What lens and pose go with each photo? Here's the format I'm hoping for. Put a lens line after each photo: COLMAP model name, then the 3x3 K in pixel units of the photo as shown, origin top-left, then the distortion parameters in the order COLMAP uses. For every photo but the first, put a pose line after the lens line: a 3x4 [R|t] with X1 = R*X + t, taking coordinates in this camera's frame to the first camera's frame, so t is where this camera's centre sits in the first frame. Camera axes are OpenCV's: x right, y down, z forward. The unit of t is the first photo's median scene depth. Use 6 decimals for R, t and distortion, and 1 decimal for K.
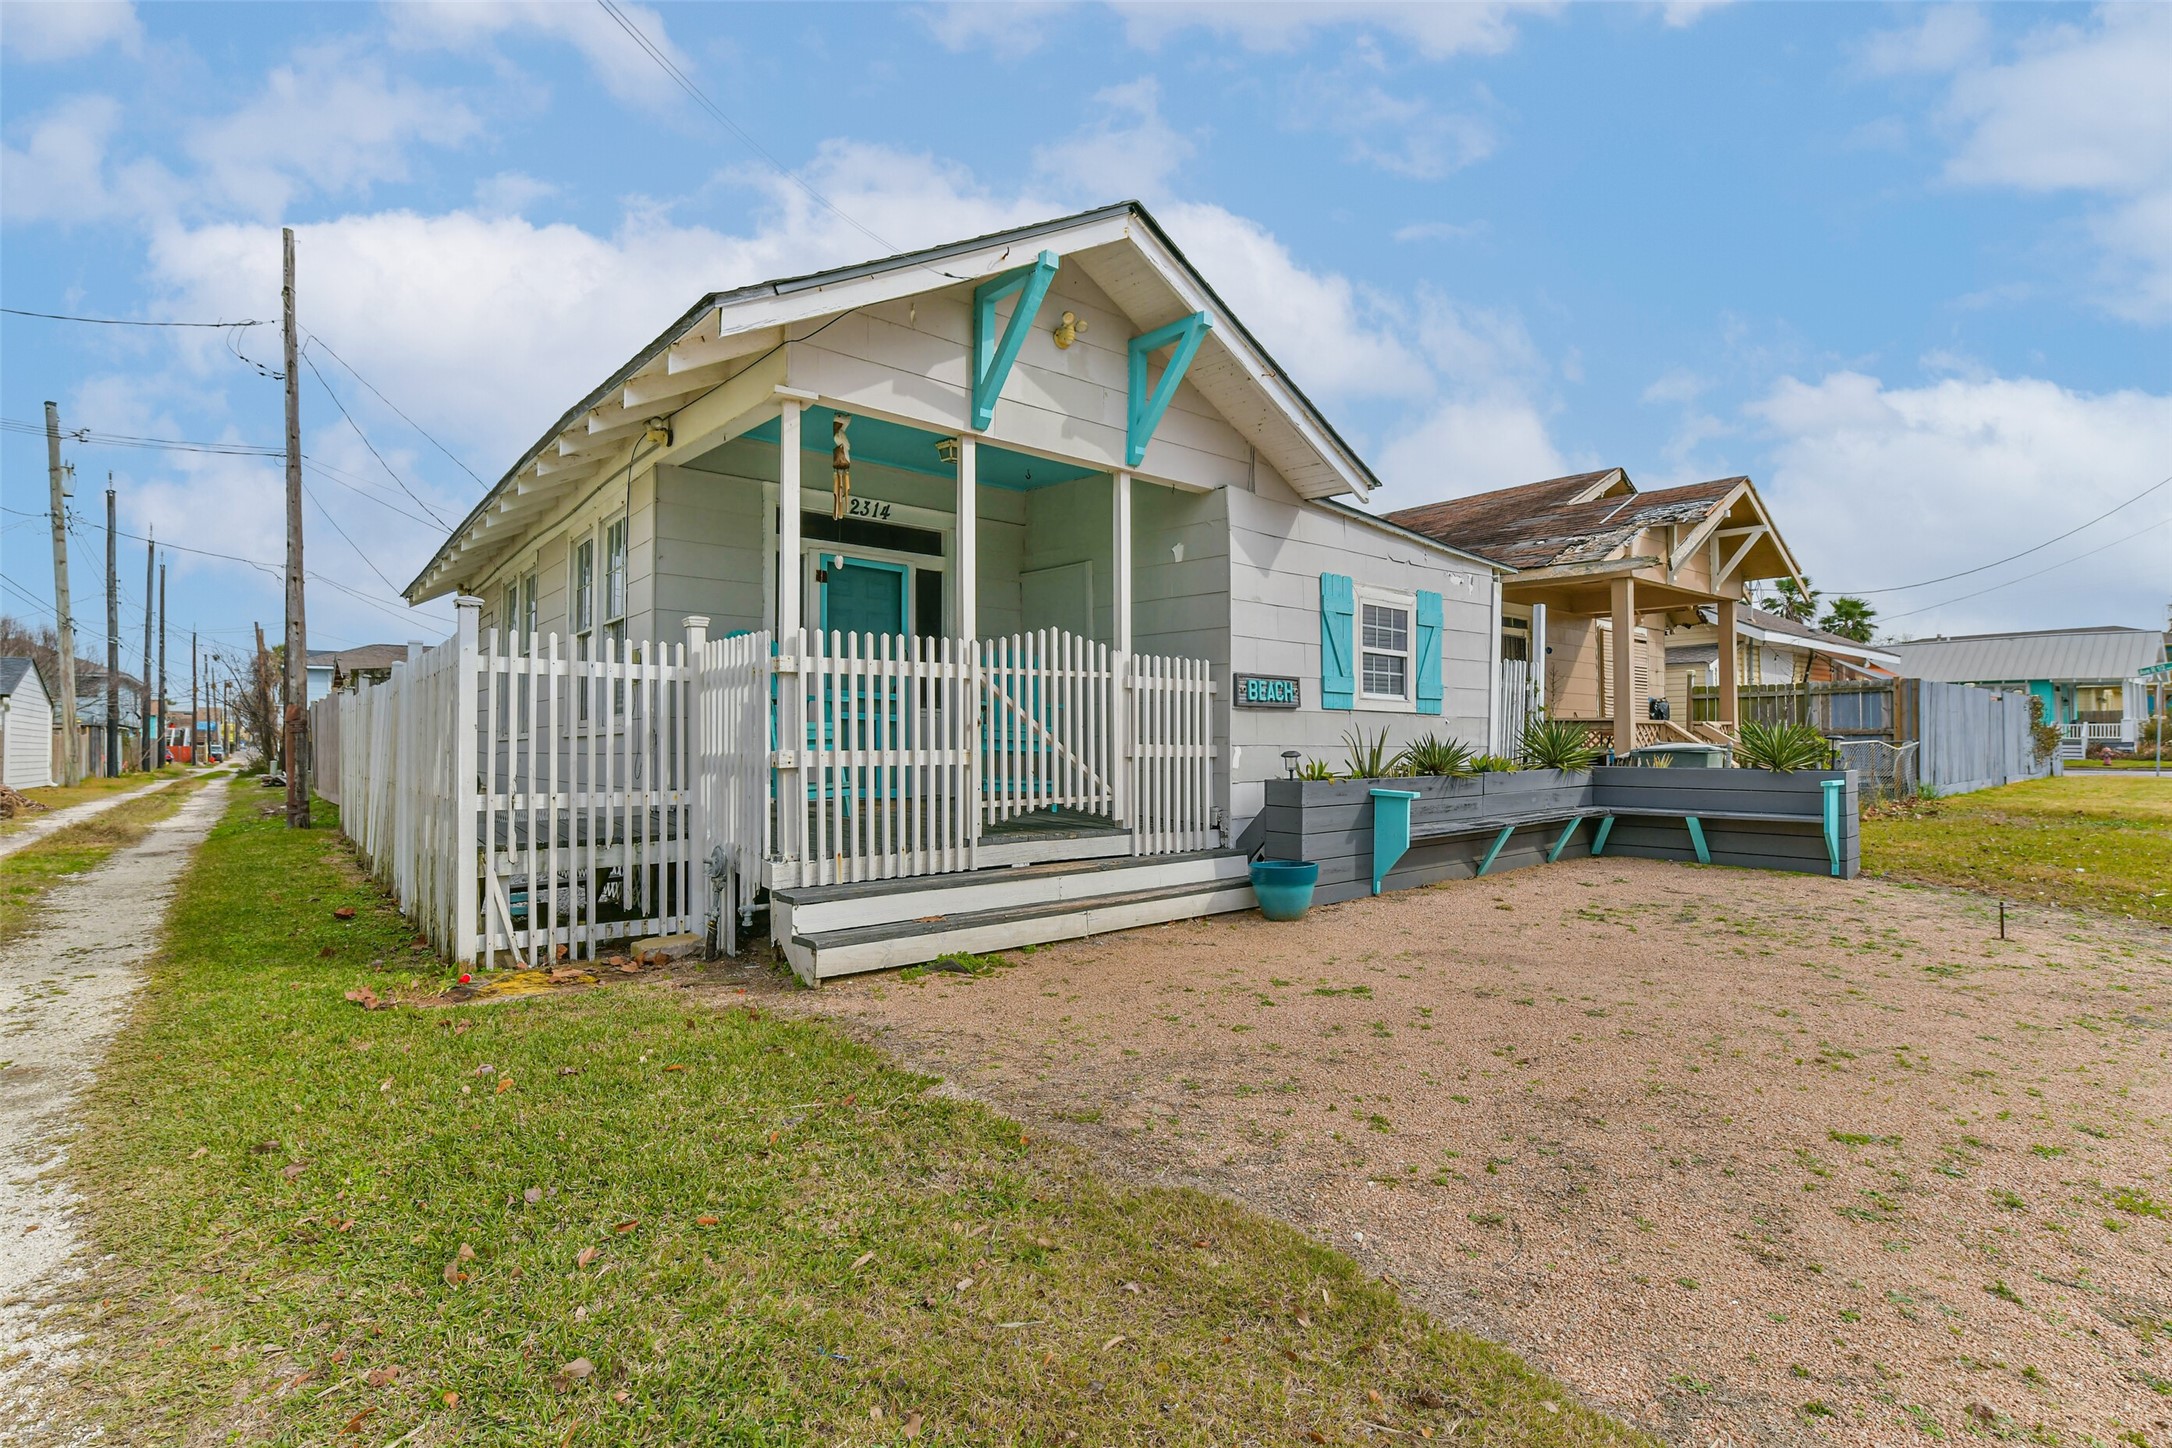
lens RADIAL K [[1027.6, 0, 1101.9], [0, 1027.6, 737.4], [0, 0, 1]] dist [-0.005389, -0.000198]
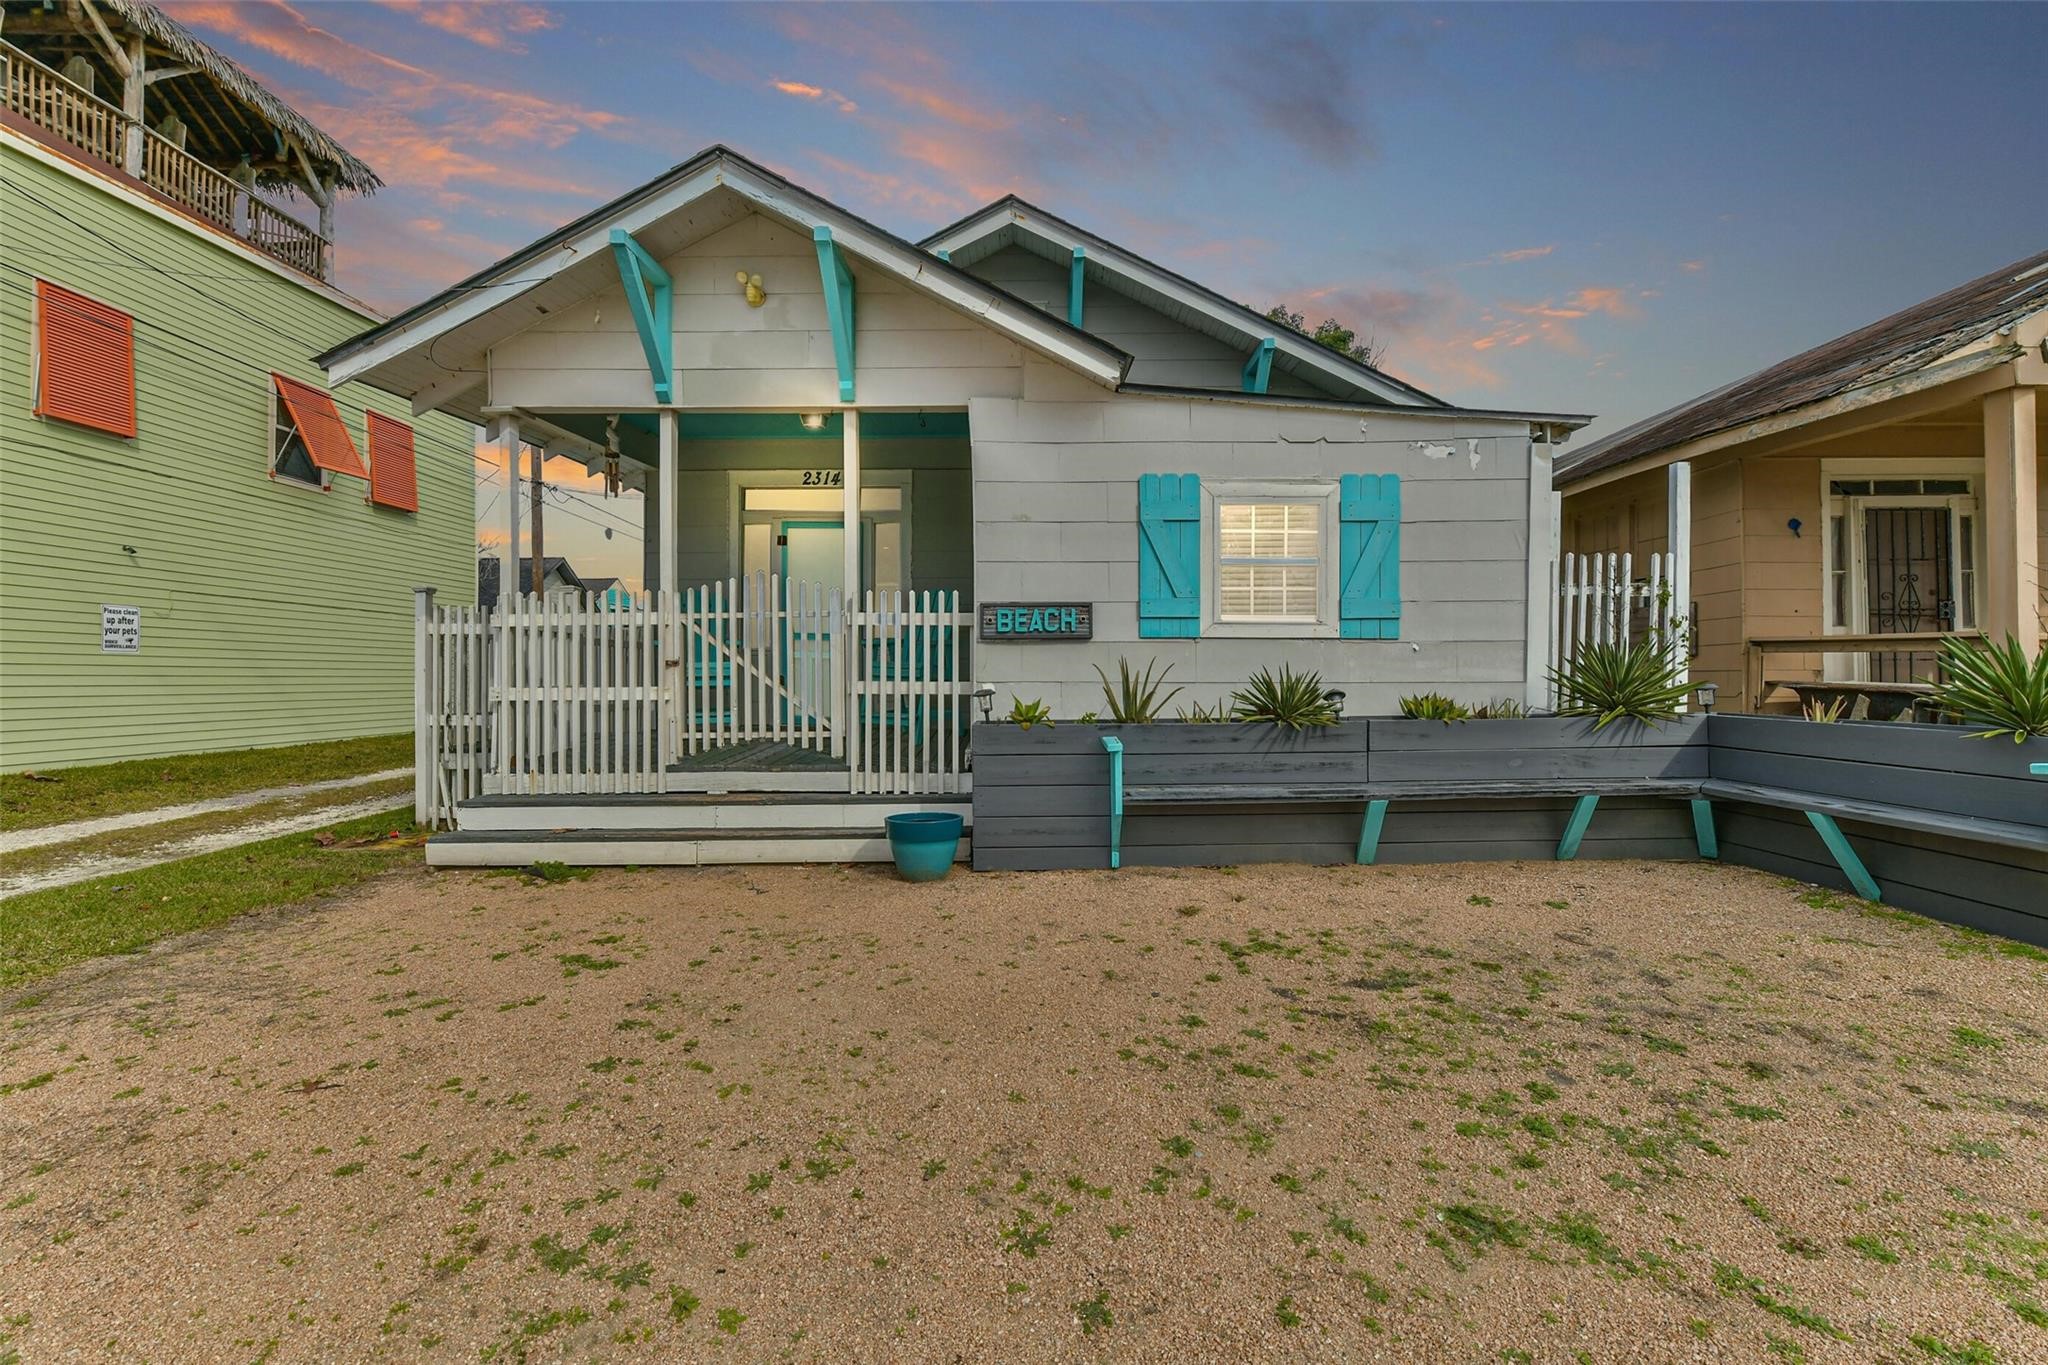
lens RADIAL K [[870.5, 0, 1014.3], [0, 870.5, 672.9], [0, 0, 1]] dist [-0.009326, -0.000580]
pose [[0.756703, -0.002351, -0.653755, 0.716213], [0.007710, 0.999956, 0.005328, -0.004833], [0.653713, -0.009072, 0.756688, 0.475884]]
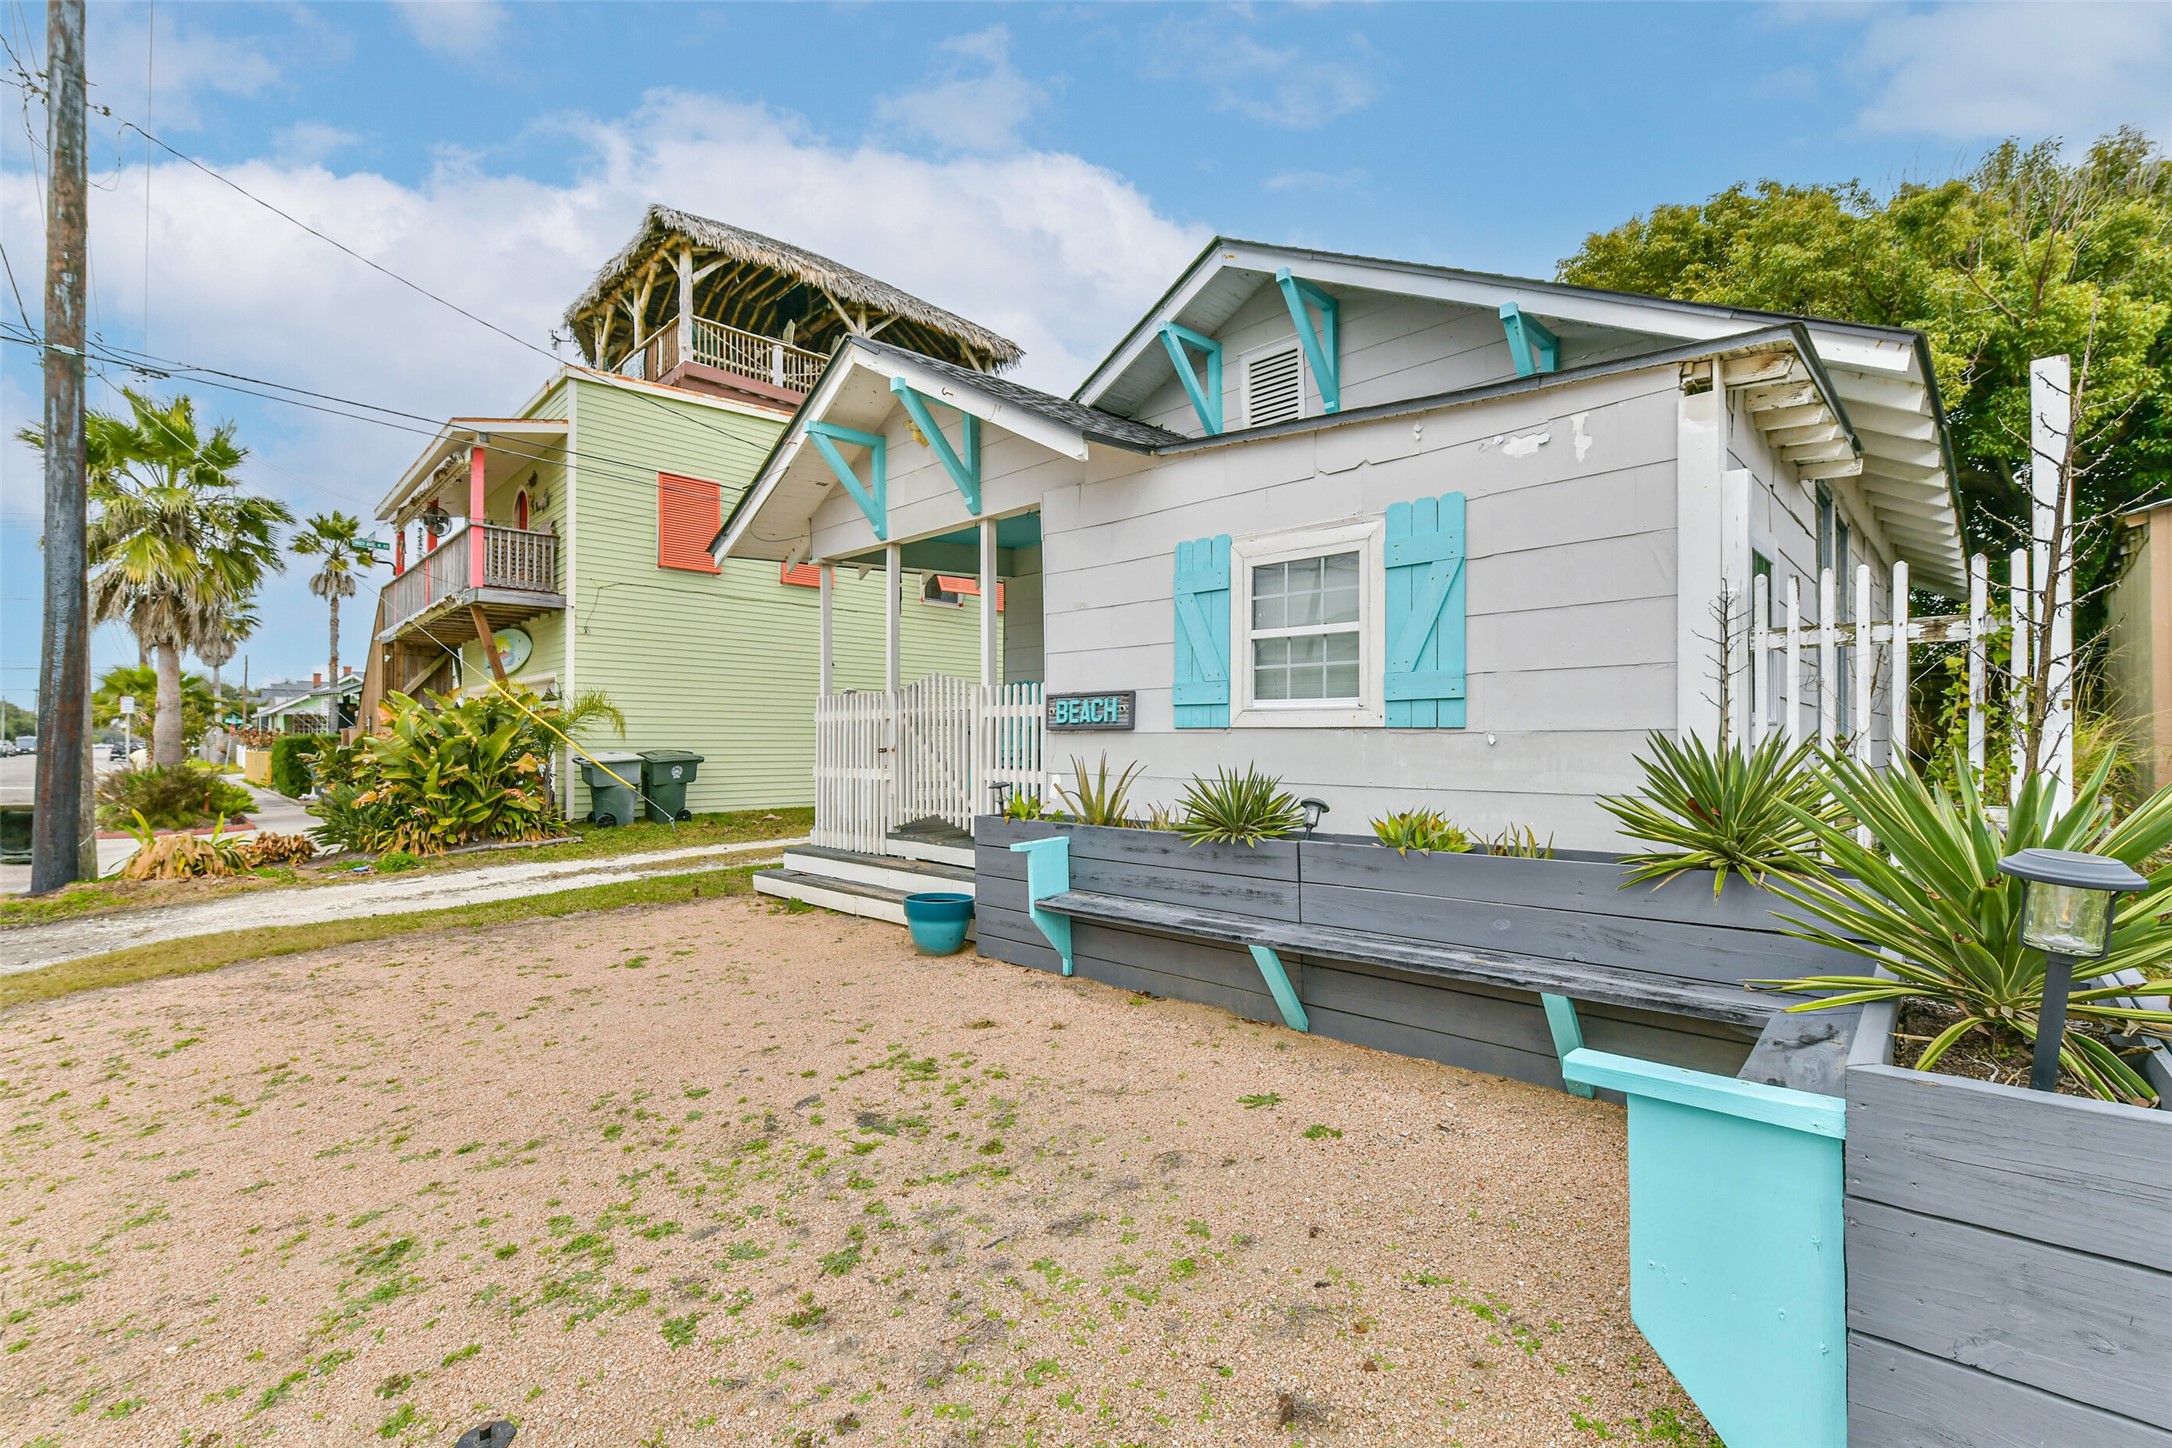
lens RADIAL K [[930.6, 0, 1085.1], [0, 930.6, 738.0], [0, 0, 1]] dist [-0.004163, -0.001404]
pose [[0.090504, 0.000235, -0.995896, 1.045987], [0.008658, 0.999962, 0.001023, -0.026383], [0.995858, -0.008715, 0.090498, 1.044814]]
